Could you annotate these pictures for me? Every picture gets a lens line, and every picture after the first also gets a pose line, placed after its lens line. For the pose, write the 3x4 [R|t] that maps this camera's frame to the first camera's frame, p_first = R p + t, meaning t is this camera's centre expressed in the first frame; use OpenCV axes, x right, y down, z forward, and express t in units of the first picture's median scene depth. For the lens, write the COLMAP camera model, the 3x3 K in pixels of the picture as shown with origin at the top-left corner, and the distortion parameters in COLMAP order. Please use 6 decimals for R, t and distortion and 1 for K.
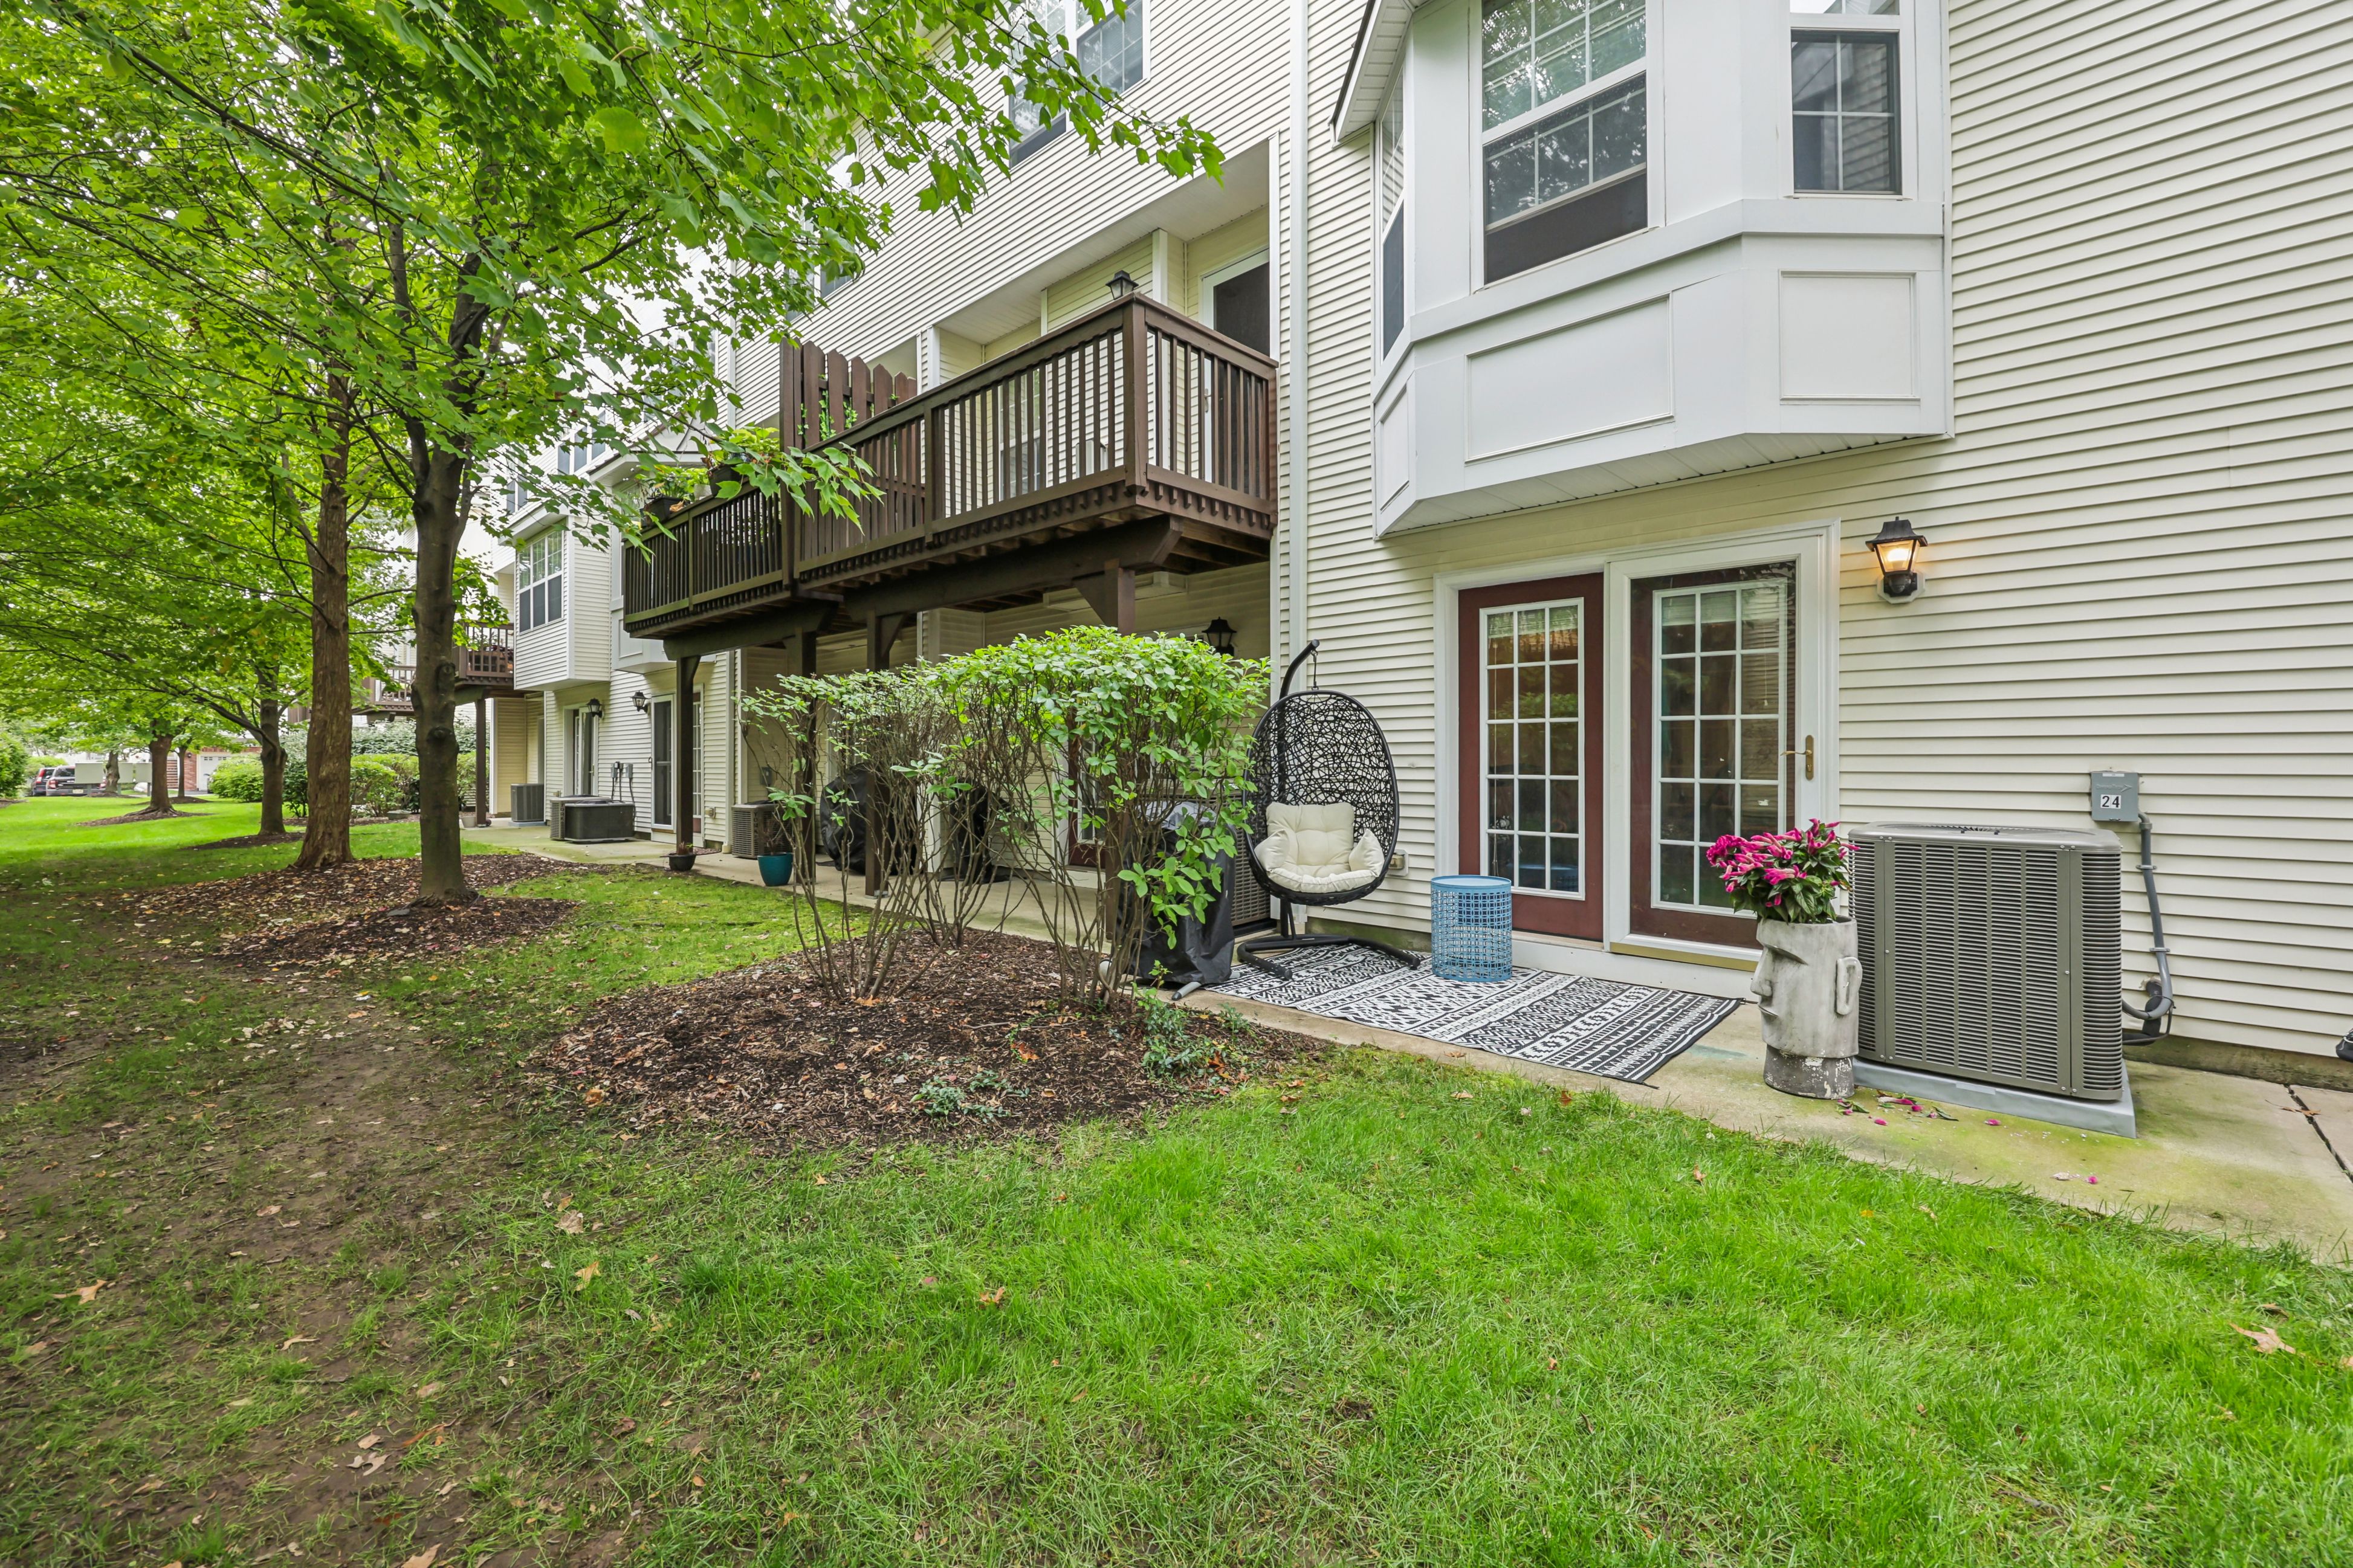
lens RADIAL K [[959.4, 0, 1175.0], [0, 959.4, 747.5], [0, 0, 1]] dist [0.003843, 0.000583]
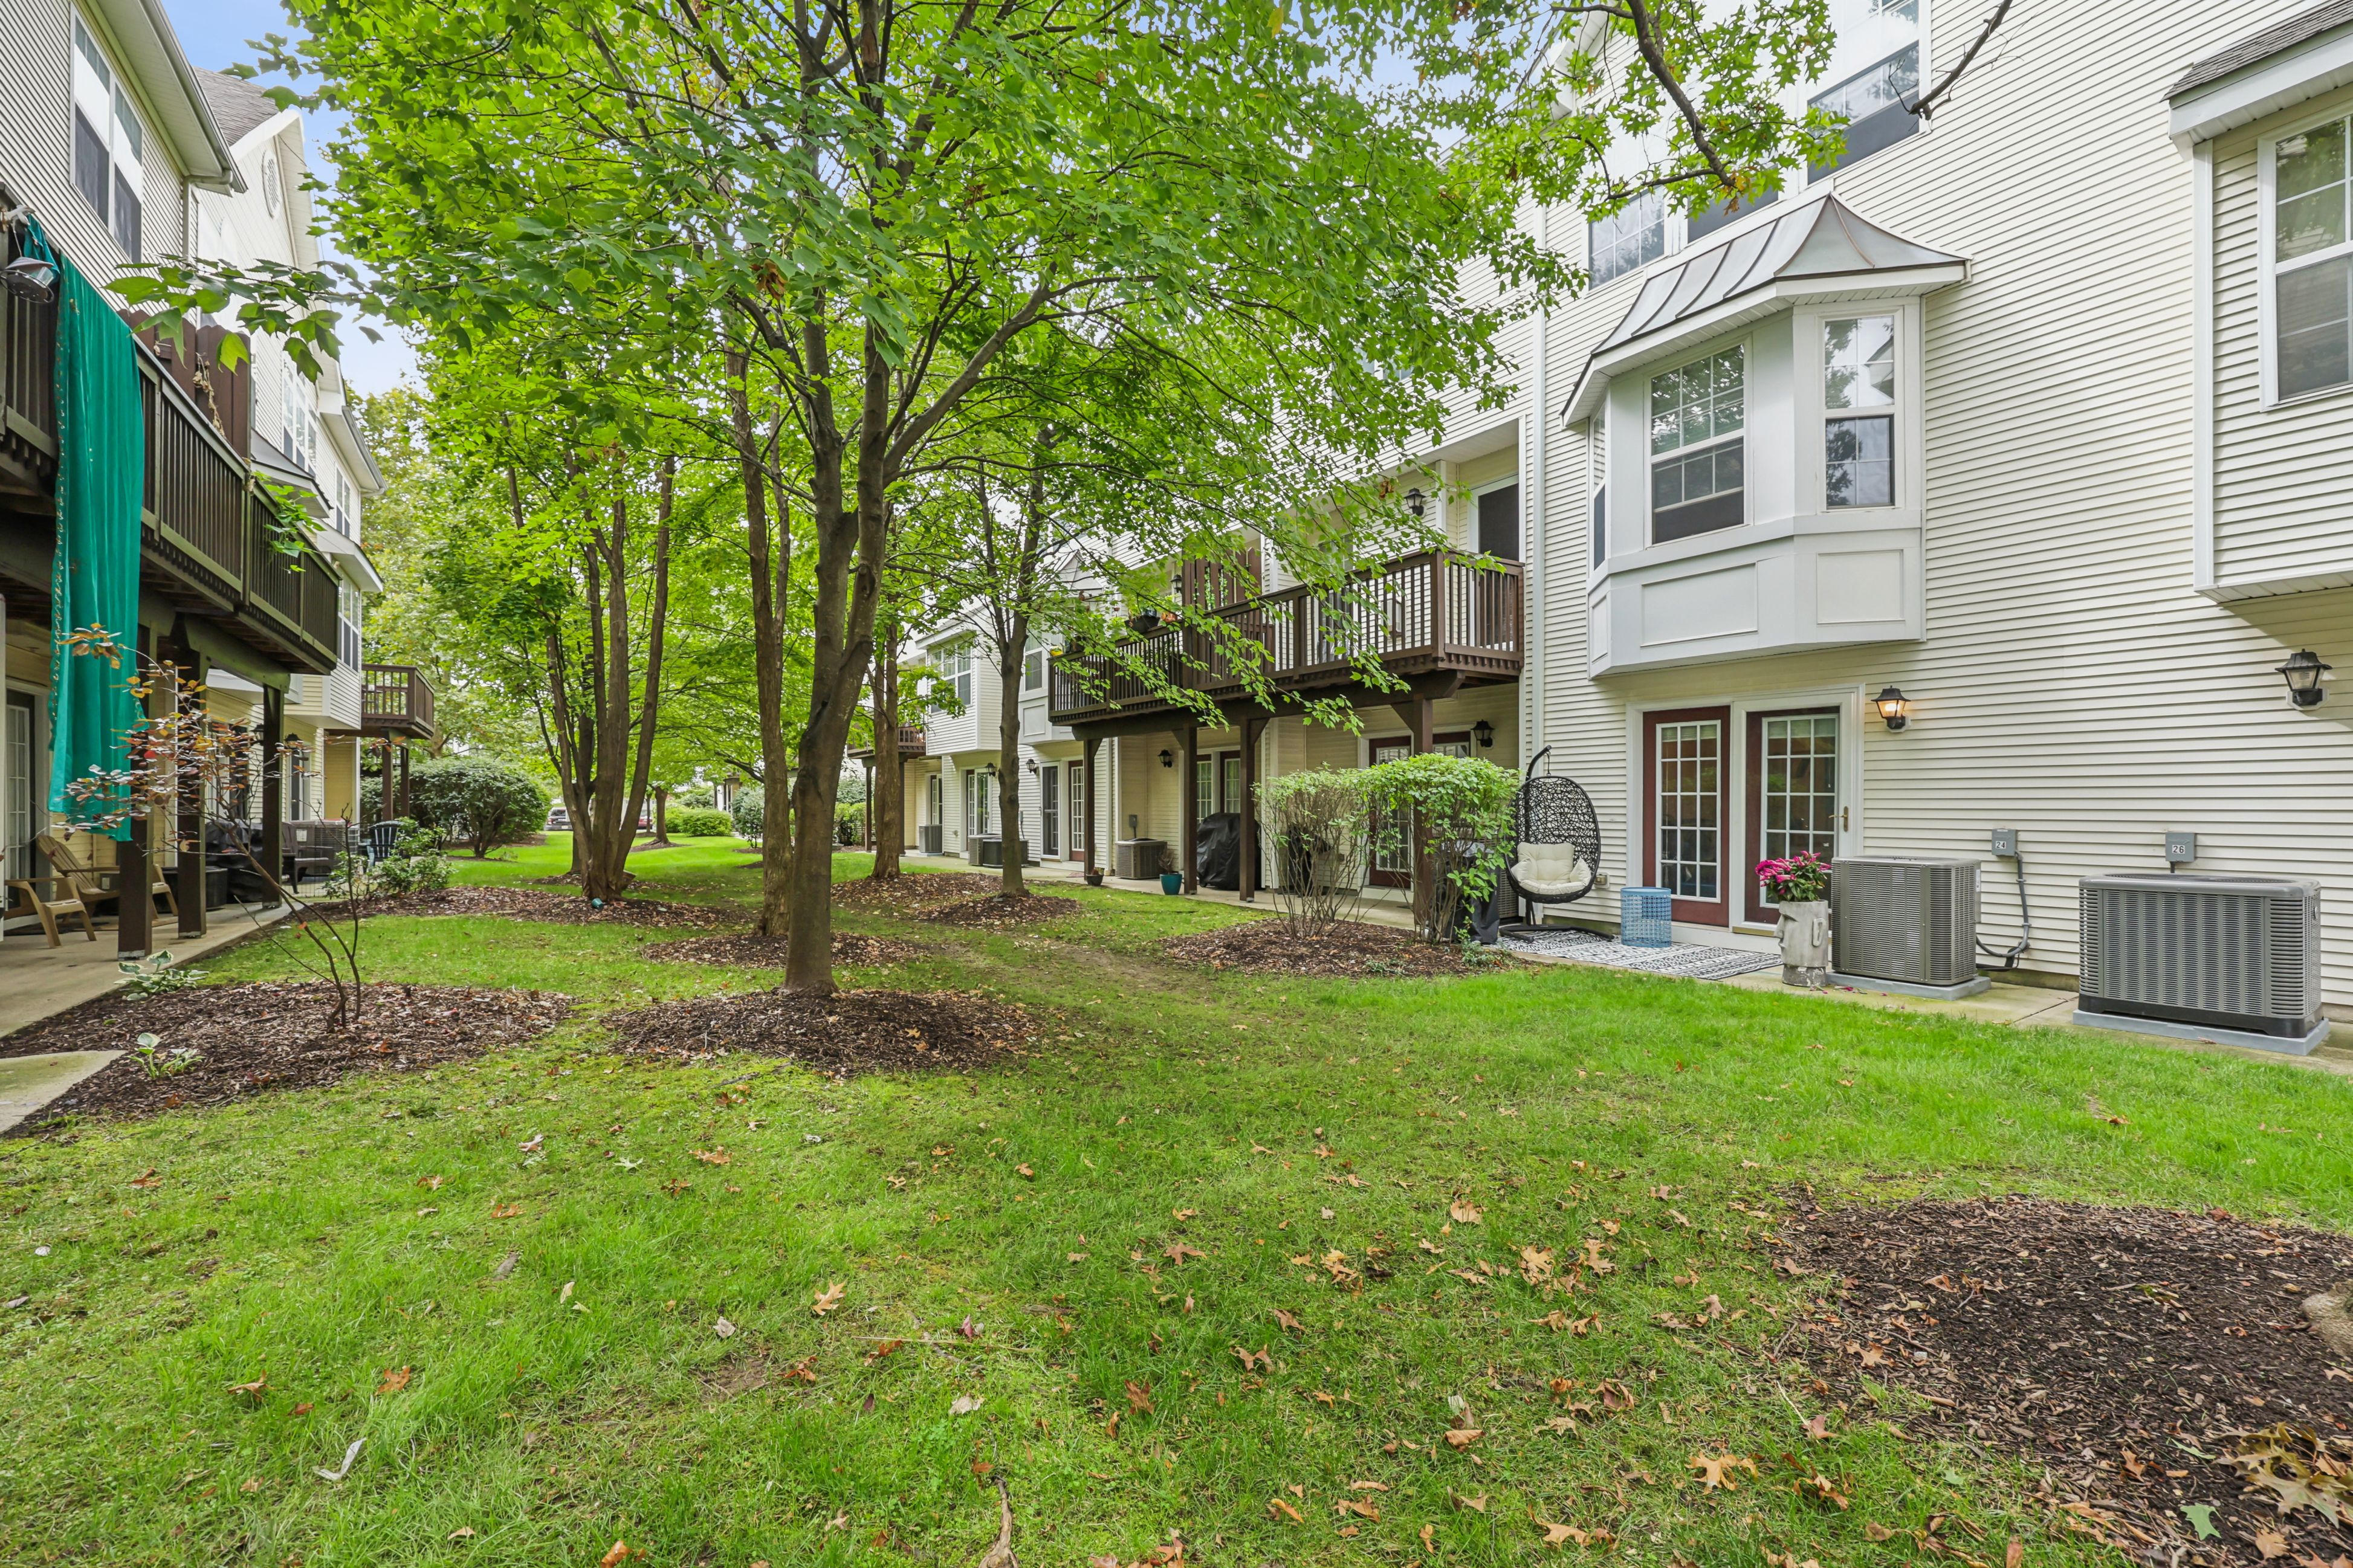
lens RADIAL K [[959.4, 0, 1187.2], [0, 959.4, 802.9], [0, 0, 1]] dist [0.003843, 0.000583]
pose [[0.975858, -0.000113, -0.218408, -0.115264], [0.003357, 0.999890, 0.014481, -0.042688], [0.218382, -0.014865, 0.975750, -0.861756]]
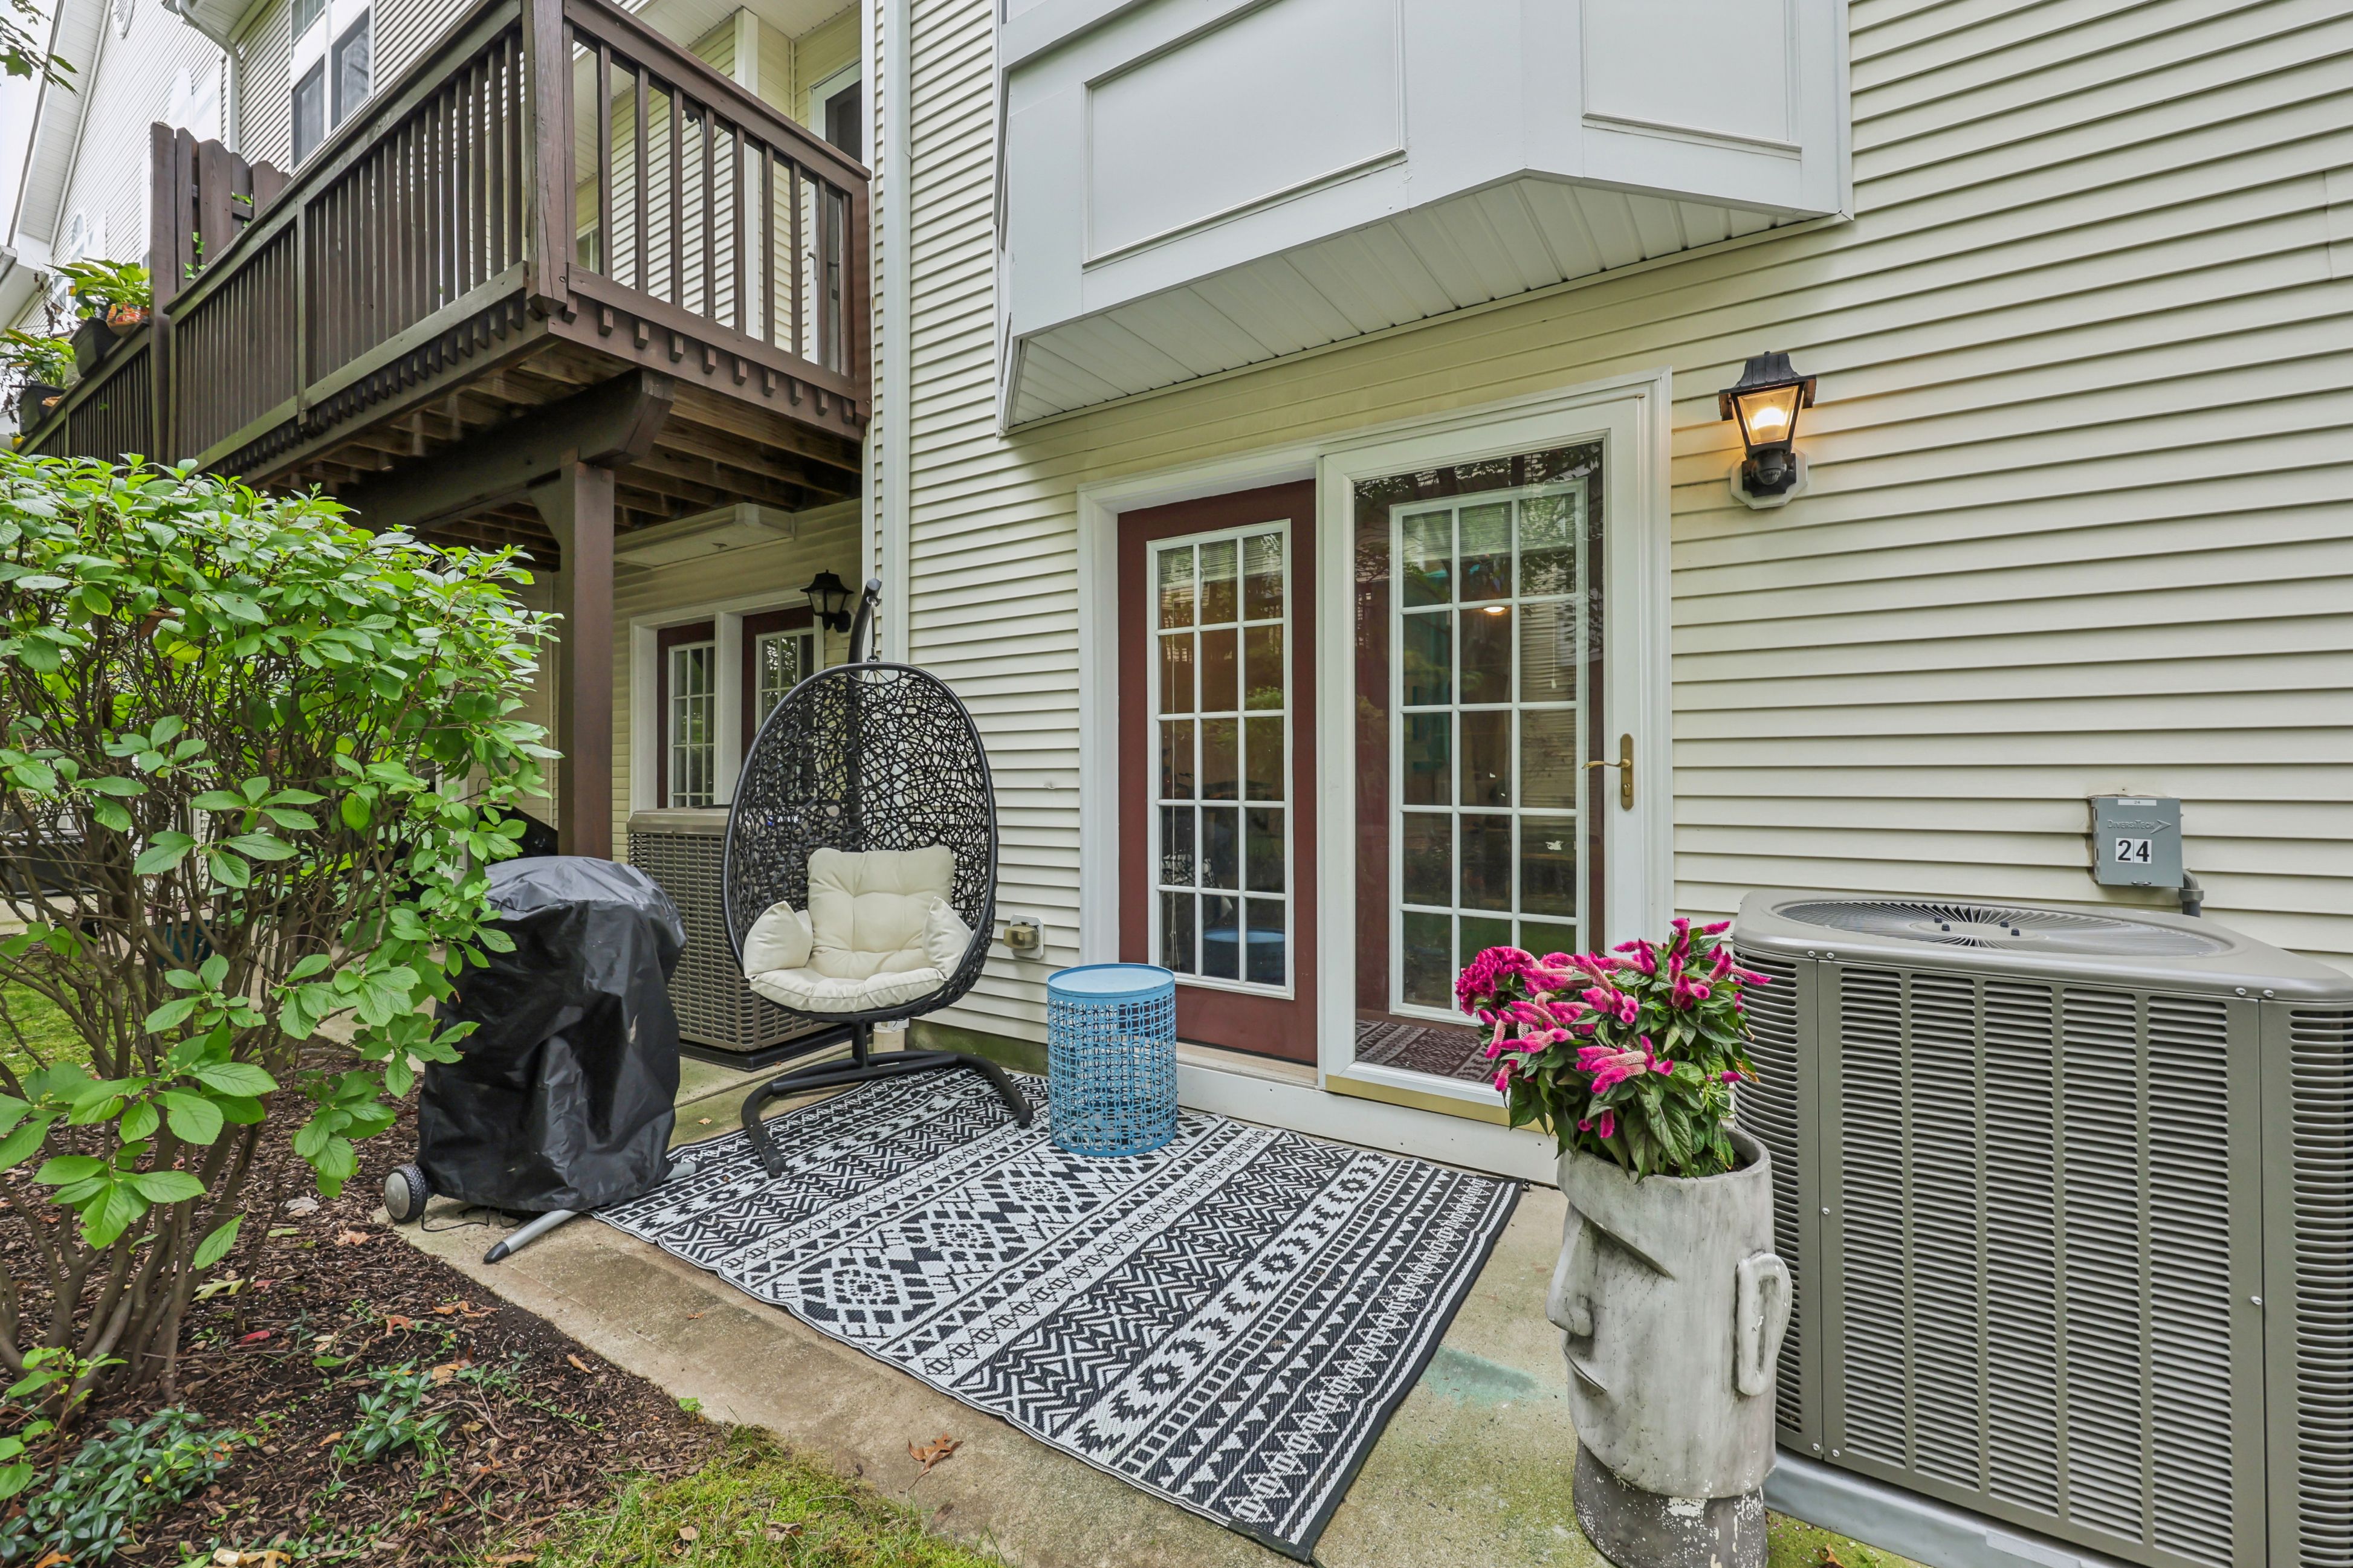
lens RADIAL K [[959.4, 0, 1169.6], [0, 959.4, 750.3], [0, 0, 1]] dist [0.003843, 0.000583]
pose [[0.983102, -0.000527, 0.183060, 0.244185], [0.002401, 0.999947, -0.010012, 0.002087], [-0.183045, 0.010283, 0.983051, 0.416884]]
